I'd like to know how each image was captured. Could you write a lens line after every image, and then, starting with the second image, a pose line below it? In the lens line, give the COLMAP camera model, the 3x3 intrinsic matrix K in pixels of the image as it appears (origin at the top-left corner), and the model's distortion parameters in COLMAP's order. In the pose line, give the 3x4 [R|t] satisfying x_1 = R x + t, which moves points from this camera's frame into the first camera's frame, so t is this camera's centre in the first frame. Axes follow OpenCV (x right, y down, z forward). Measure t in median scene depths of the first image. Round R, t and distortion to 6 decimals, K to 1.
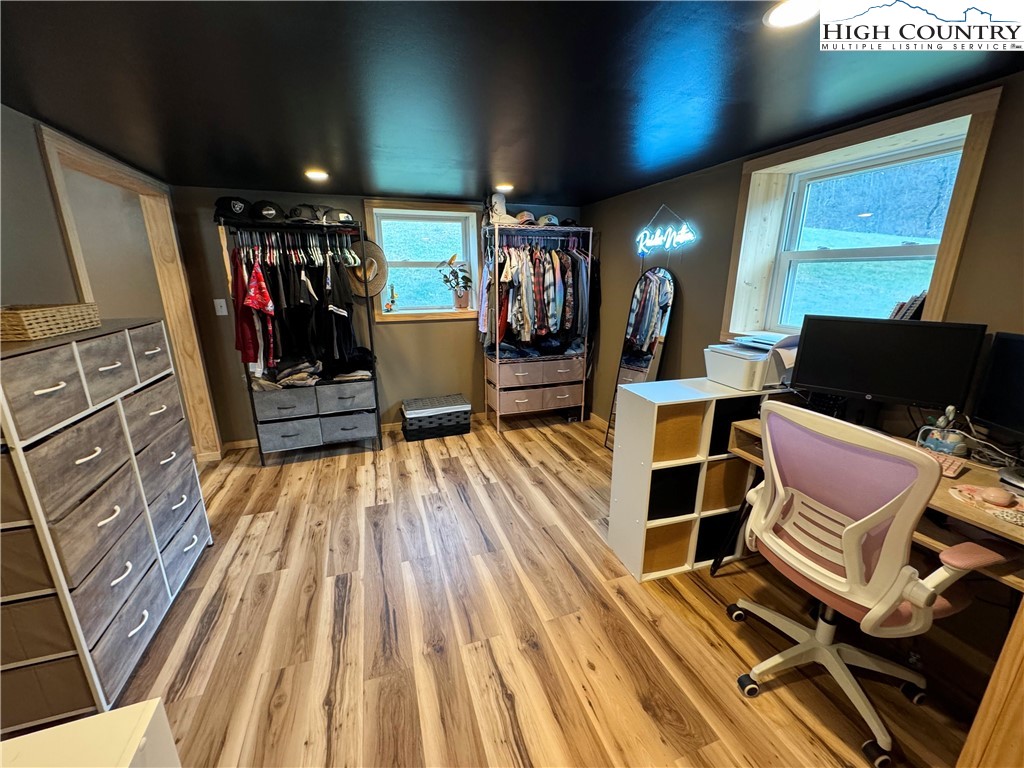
lens RADIAL K [[406.5, 0, 511.2], [0, 406.5, 382.8], [0, 0, 1]] dist [-0.003034, -0.000161]
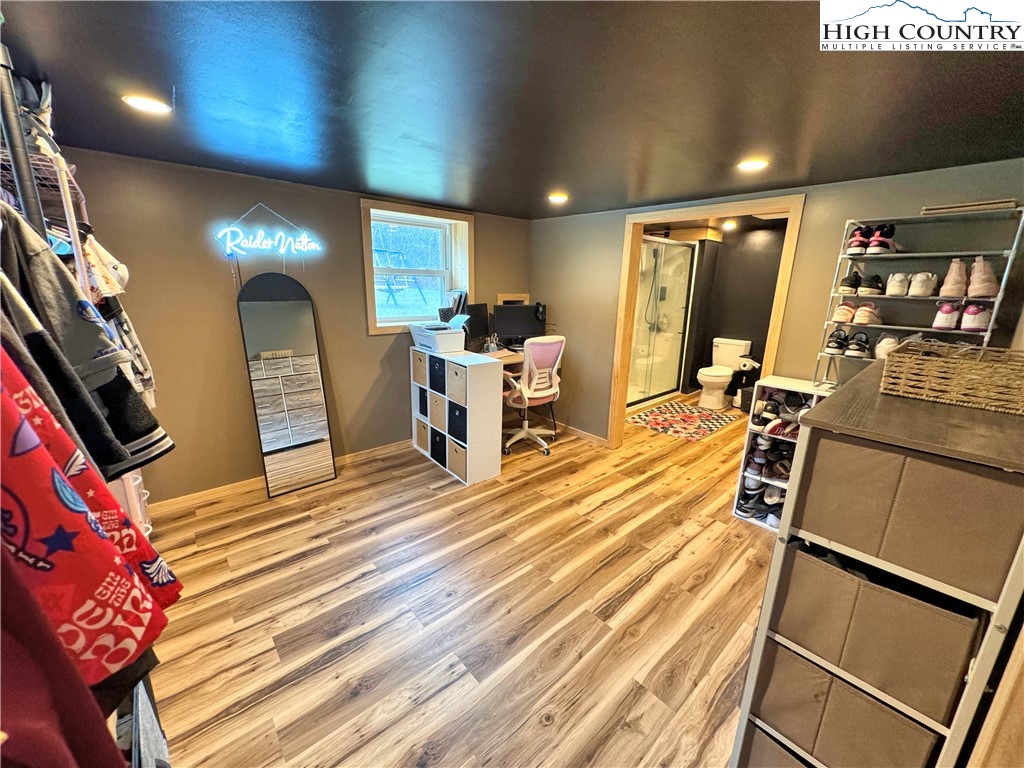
lens RADIAL K [[406.5, 0, 511.2], [0, 406.5, 382.8], [0, 0, 1]] dist [-0.003034, -0.000161]
pose [[-0.380720, -0.228842, 0.895926, -1.000096], [0.215674, 0.920195, 0.326690, -0.342619], [-0.899187, 0.317606, -0.300981, 1.240077]]
